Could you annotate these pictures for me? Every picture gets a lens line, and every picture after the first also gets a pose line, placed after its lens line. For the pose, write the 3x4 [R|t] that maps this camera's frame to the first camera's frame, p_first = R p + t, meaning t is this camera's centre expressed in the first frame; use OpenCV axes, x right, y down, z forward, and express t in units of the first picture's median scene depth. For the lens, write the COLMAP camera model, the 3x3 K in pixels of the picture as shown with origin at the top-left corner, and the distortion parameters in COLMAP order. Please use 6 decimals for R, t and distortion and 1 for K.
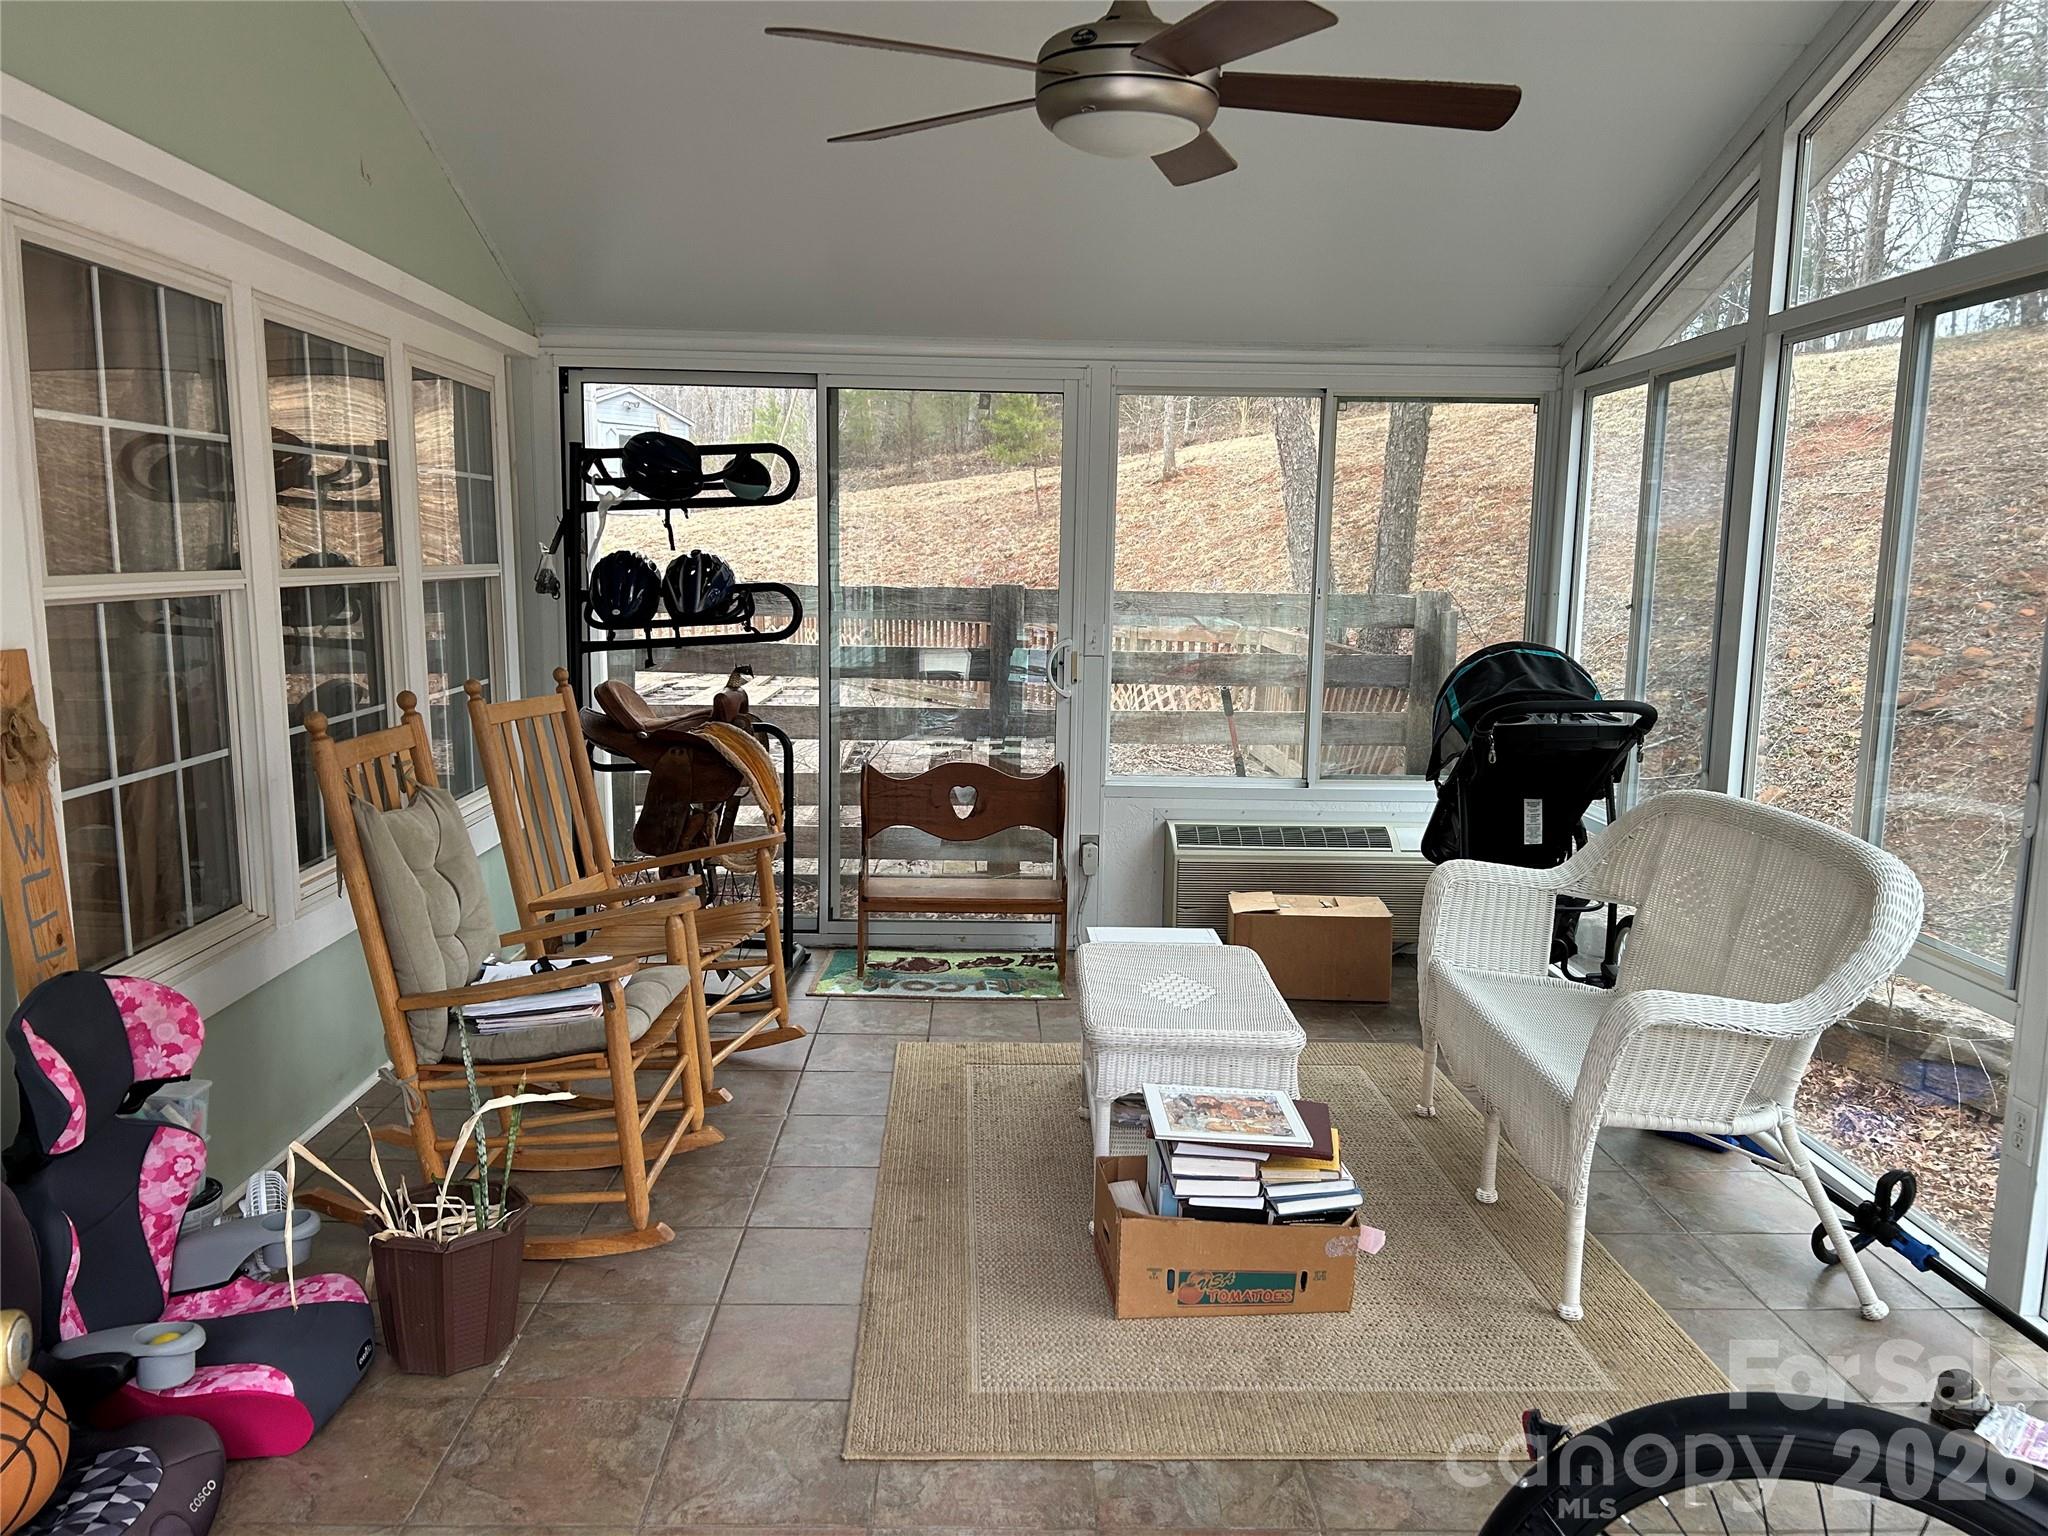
lens RADIAL K [[1533.7, 0, 1025.7], [0, 1533.7, 765.5], [0, 0, 1]] dist [0.061651, -0.077167]
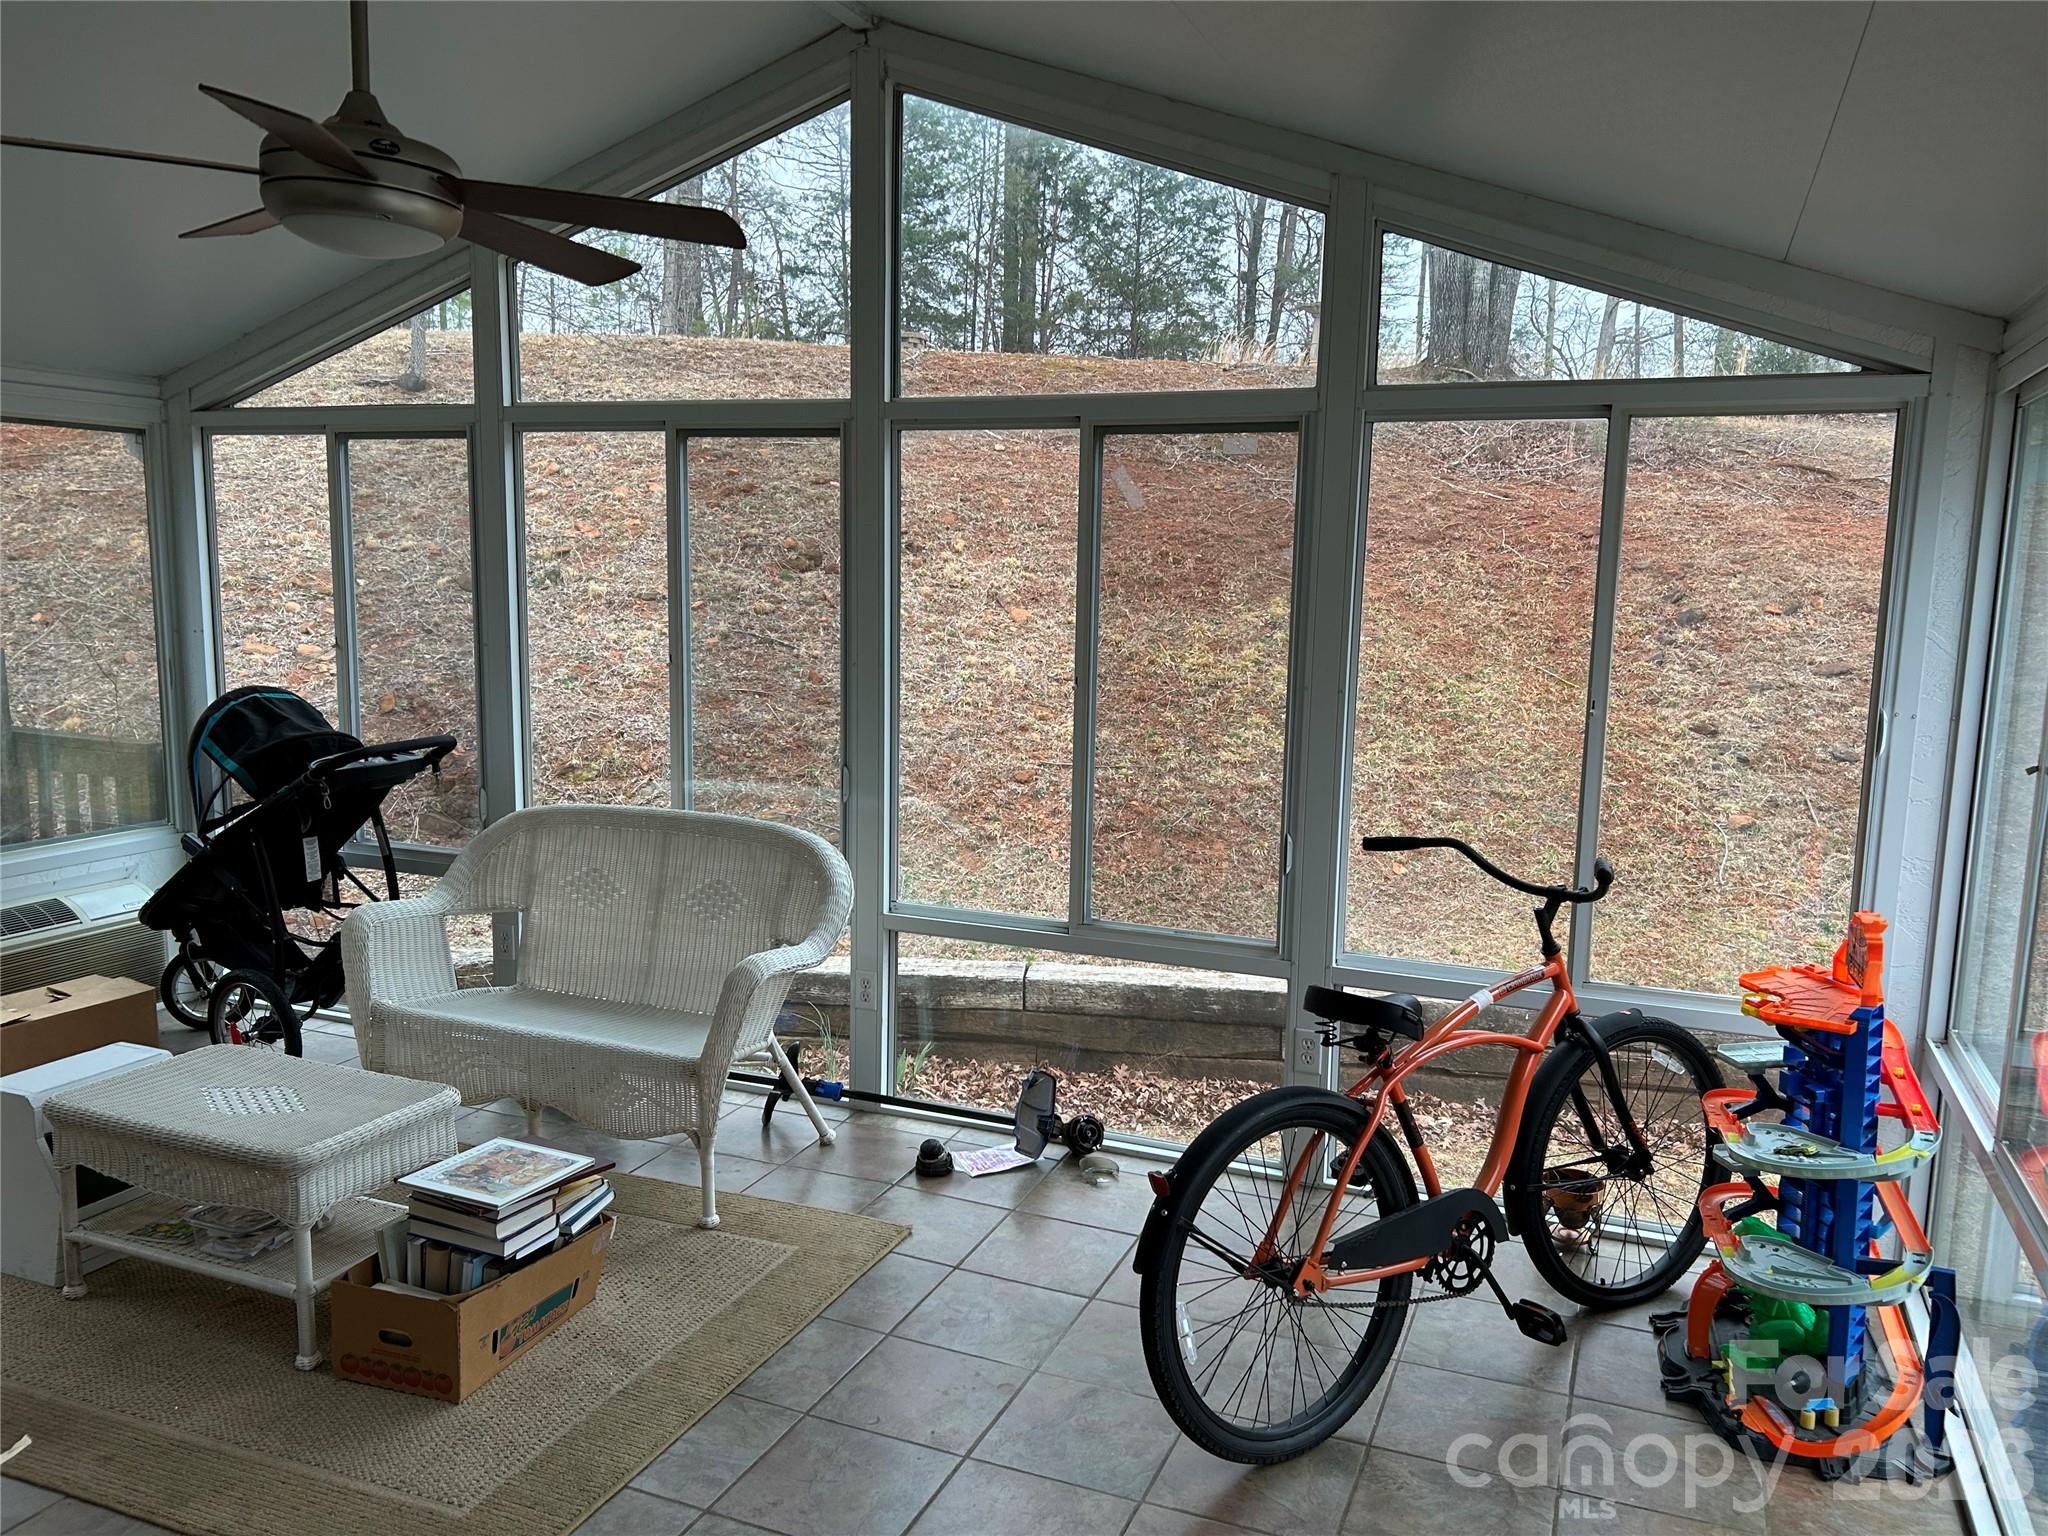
lens RADIAL K [[1533.7, 0, 1030.5], [0, 1533.7, 773.6], [0, 0, 1]] dist [0.061651, -0.077167]
pose [[0.403679, -0.132741, 0.905220, -0.482603], [0.109861, 0.989293, 0.096077, -0.079798], [-0.908281, 0.060664, 0.413940, 0.153381]]
